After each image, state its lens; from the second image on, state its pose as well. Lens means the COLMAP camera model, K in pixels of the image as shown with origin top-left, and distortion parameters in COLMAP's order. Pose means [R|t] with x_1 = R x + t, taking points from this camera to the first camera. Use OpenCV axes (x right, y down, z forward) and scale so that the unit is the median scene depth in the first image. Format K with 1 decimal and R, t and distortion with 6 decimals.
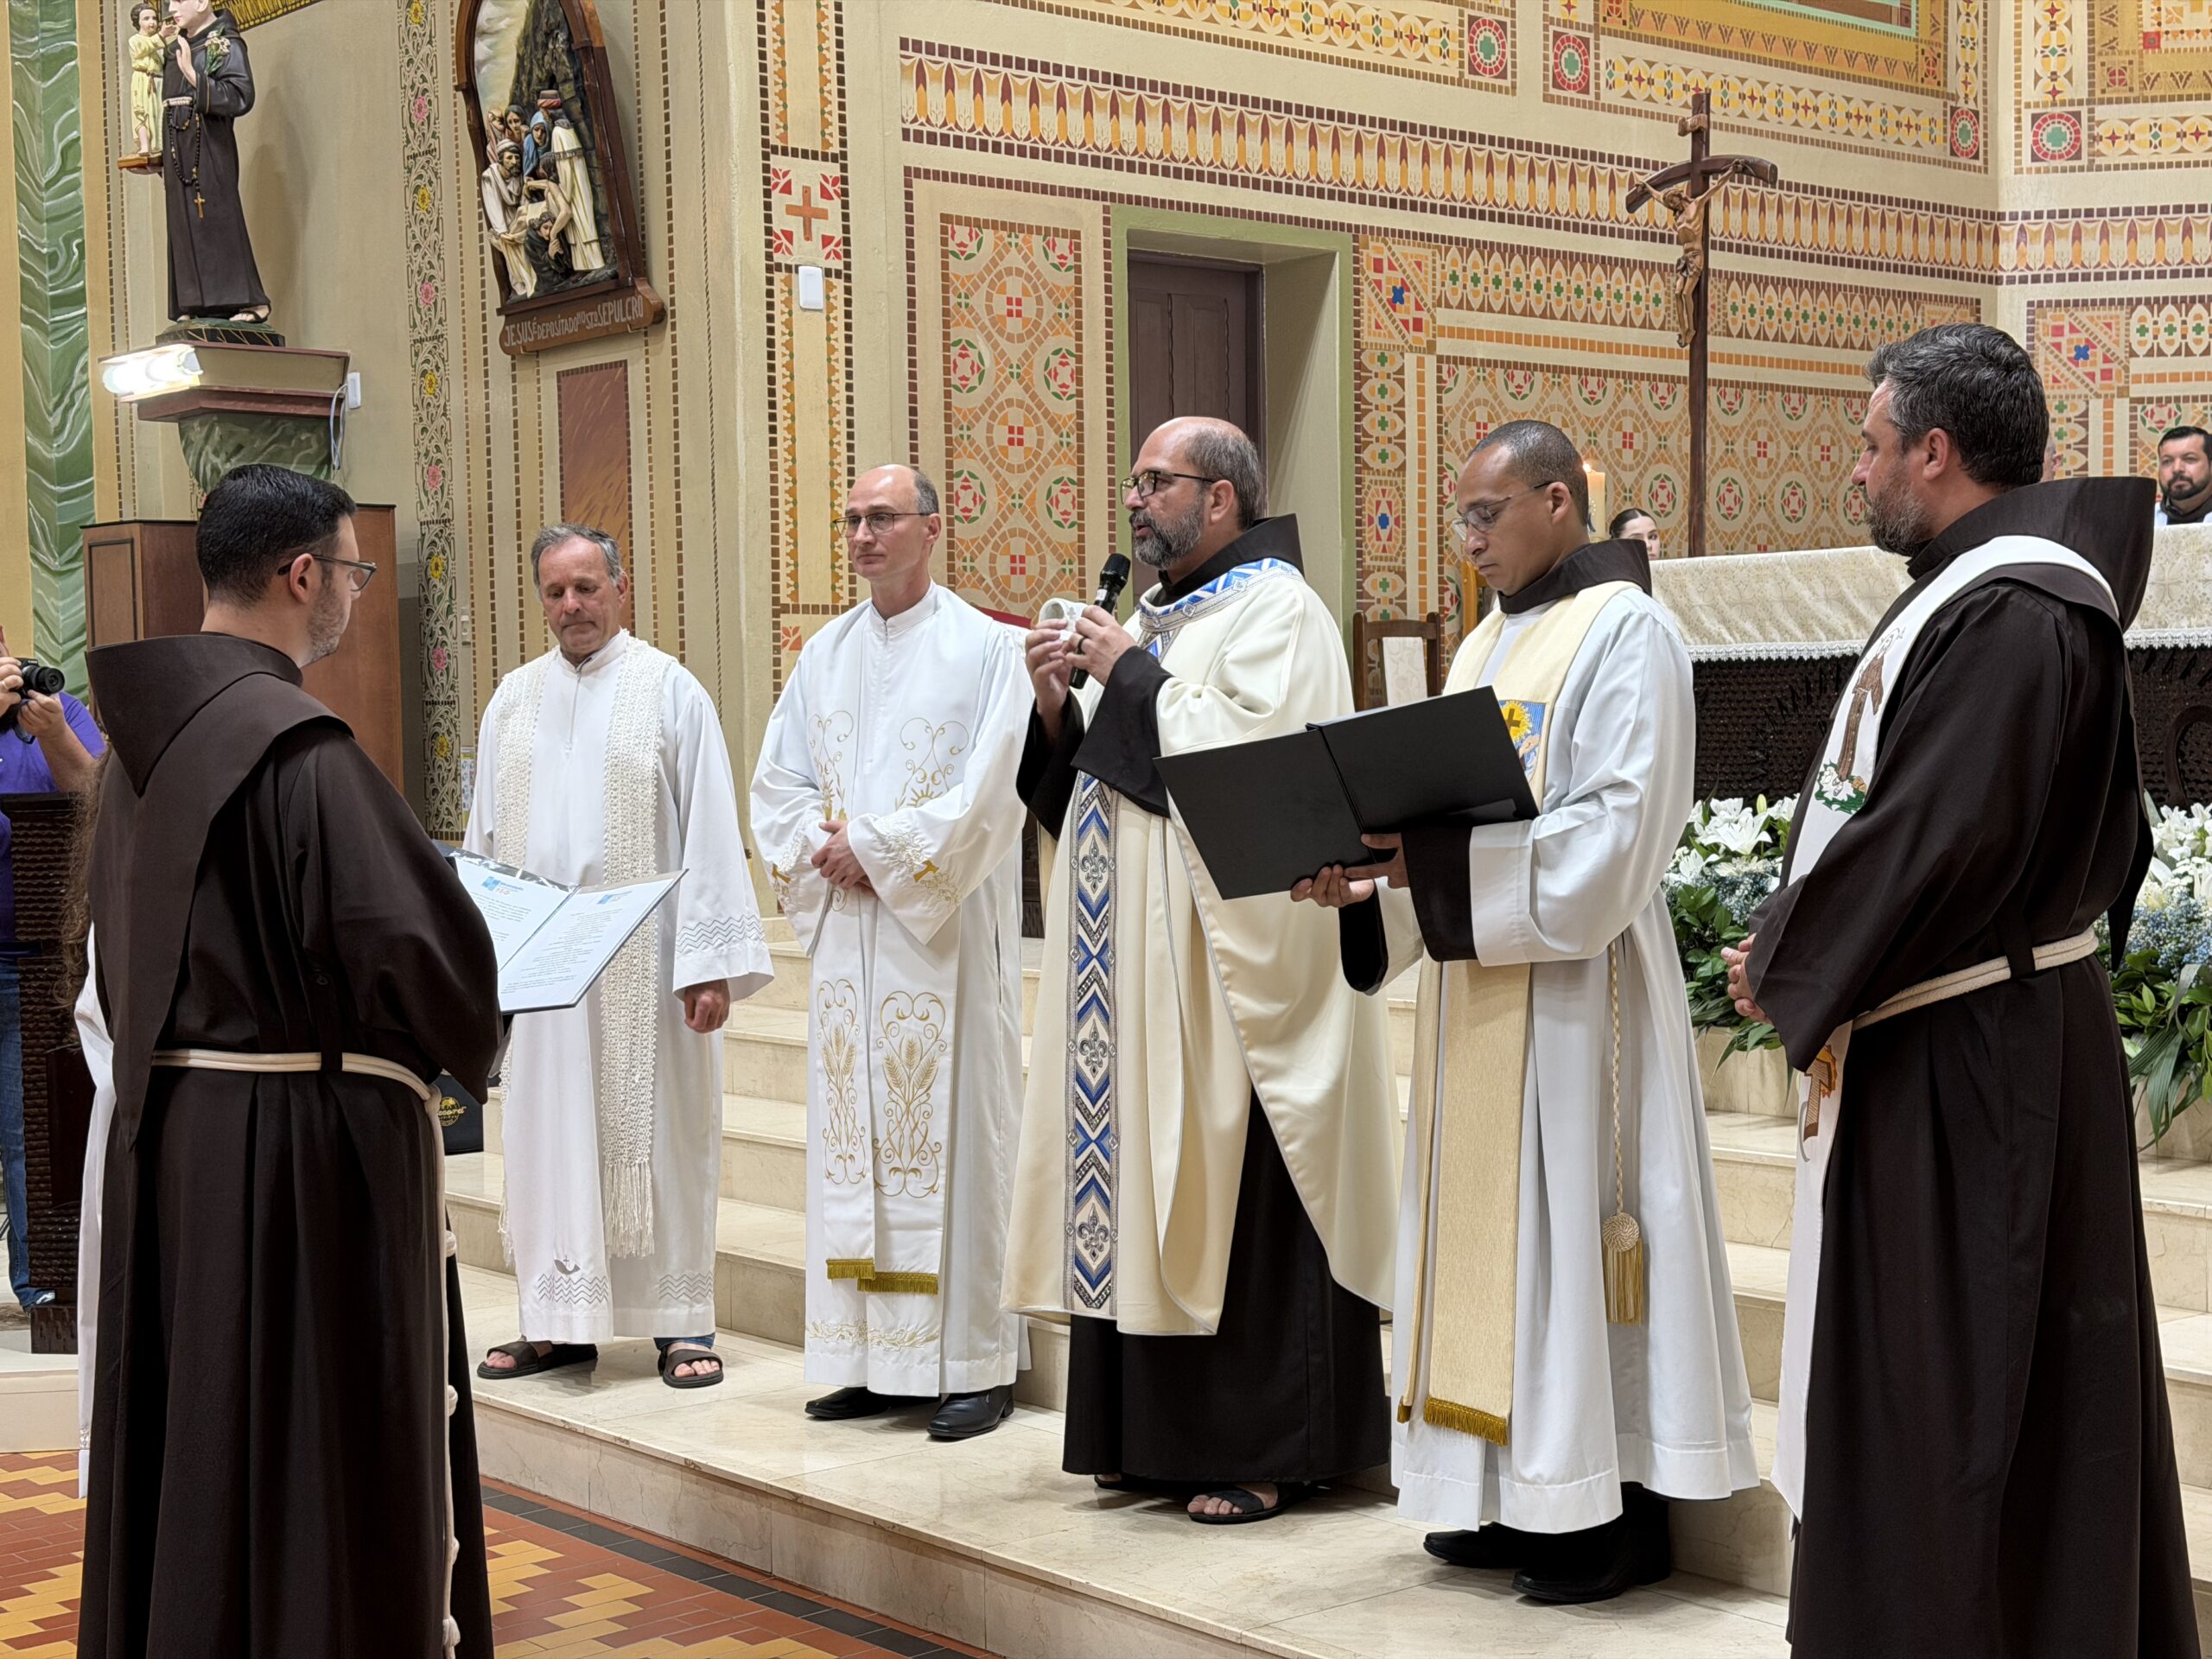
lens RADIAL K [[3054.6, 0, 1106.0], [0, 3054.6, 829.5], [0, 0, 1]] dist [0.213251, -0.441666]
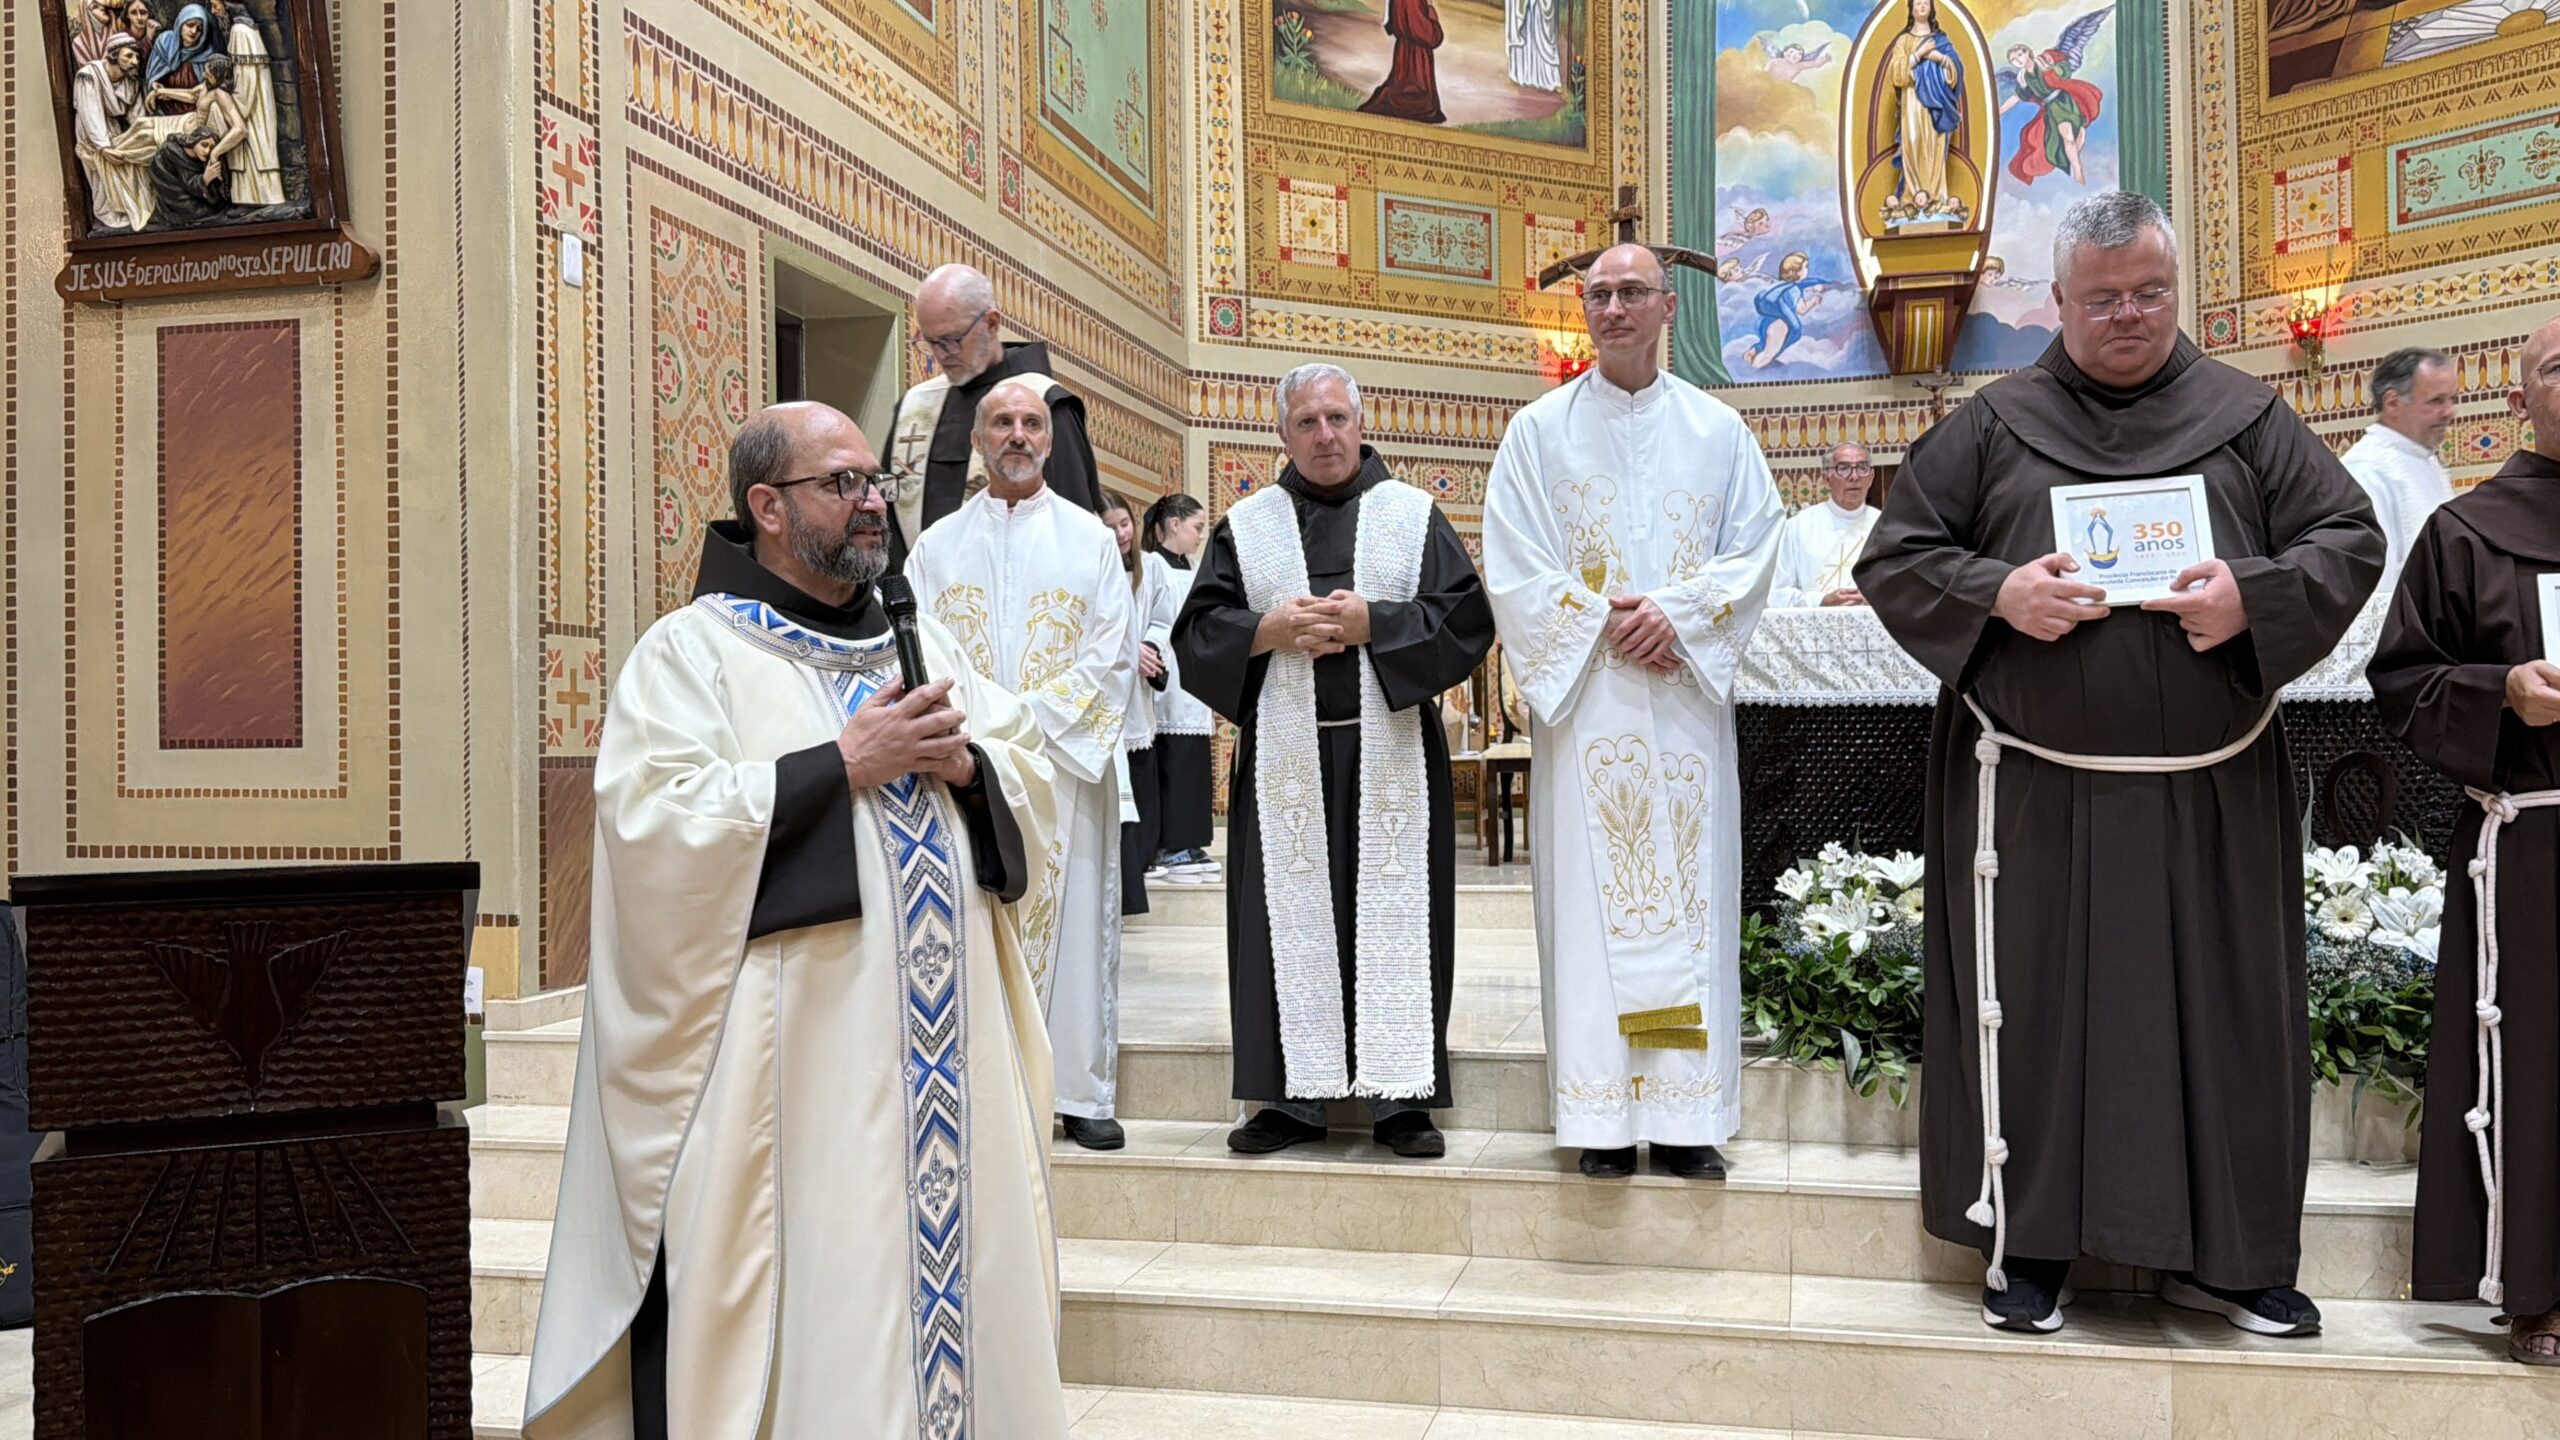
lens RADIAL K [[2167.2, 0, 1274.2], [0, 2167.2, 727.8], [0, 0, 1]] dist [0.164344, -0.328475]
pose [[0.810212, 0.015259, 0.585938, -0.277266], [0.017160, 0.998615, -0.049733, -0.010035], [-0.585886, 0.050349, 0.808828, 0.365032]]
